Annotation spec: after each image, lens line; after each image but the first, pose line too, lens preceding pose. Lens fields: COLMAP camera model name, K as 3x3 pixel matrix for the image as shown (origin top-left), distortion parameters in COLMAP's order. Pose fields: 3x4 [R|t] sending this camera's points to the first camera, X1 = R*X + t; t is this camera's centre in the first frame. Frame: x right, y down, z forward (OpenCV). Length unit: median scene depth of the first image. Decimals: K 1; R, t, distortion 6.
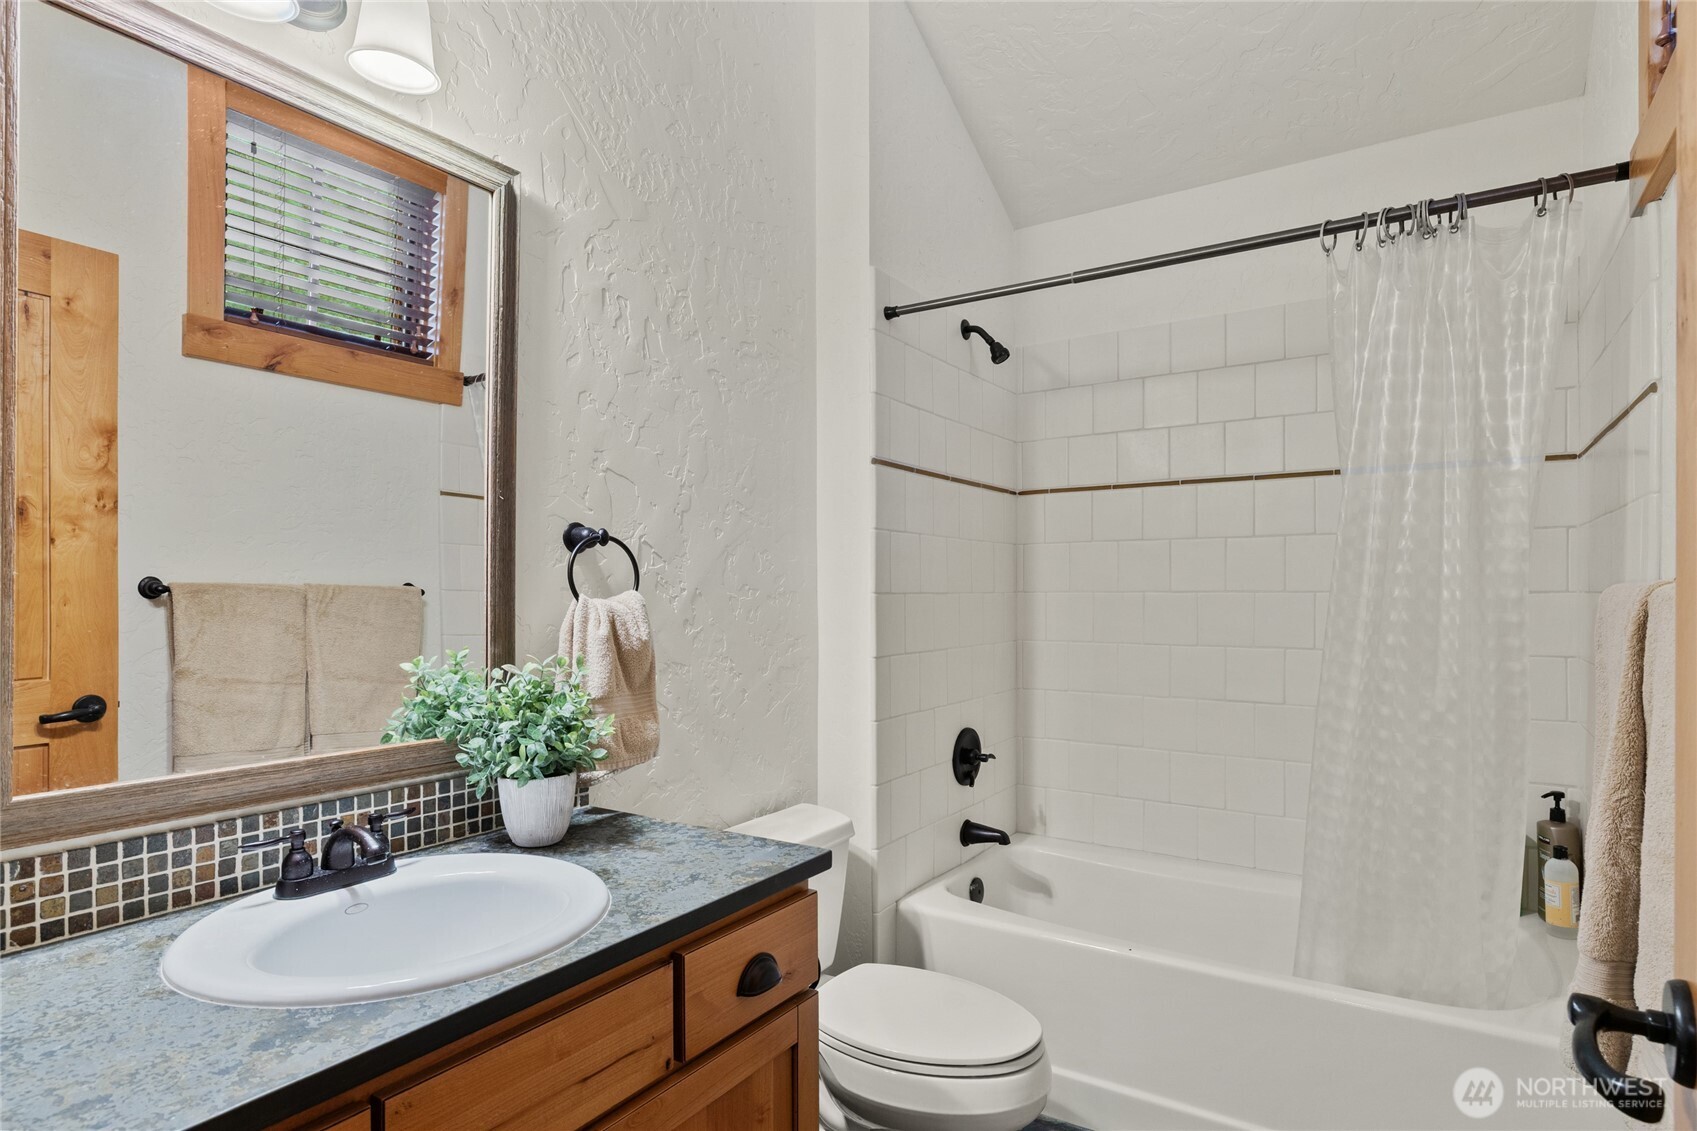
lens RADIAL K [[910.5, 0, 850.6], [0, 910.5, 596.5], [0, 0, 1]] dist [-0.002949, -0.001014]
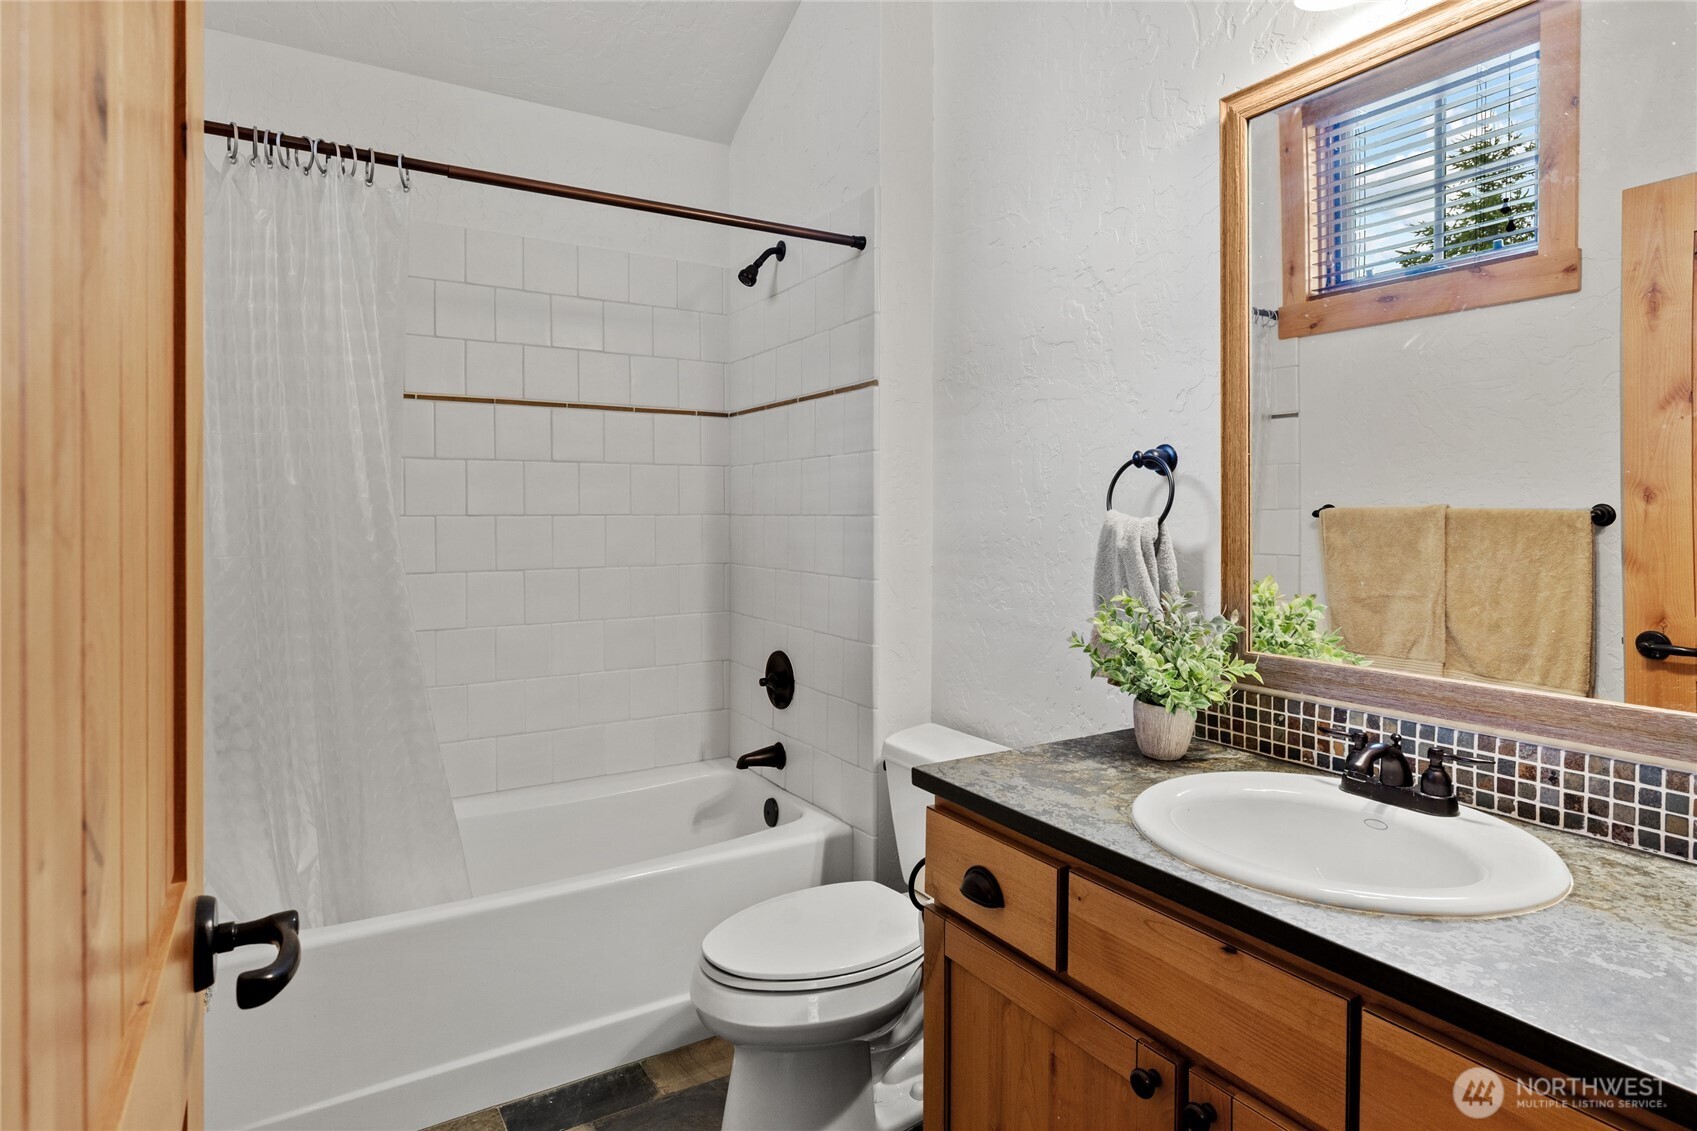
lens RADIAL K [[914.4, 0, 850.3], [0, 914.4, 509.3], [0, 0, 1]] dist [0.002000, 0.000709]
pose [[-0.434917, 0.003105, -0.900465, 0.671724], [0.003700, 0.999992, 0.001661, -0.019371], [0.900463, -0.002609, -0.434925, 0.949072]]
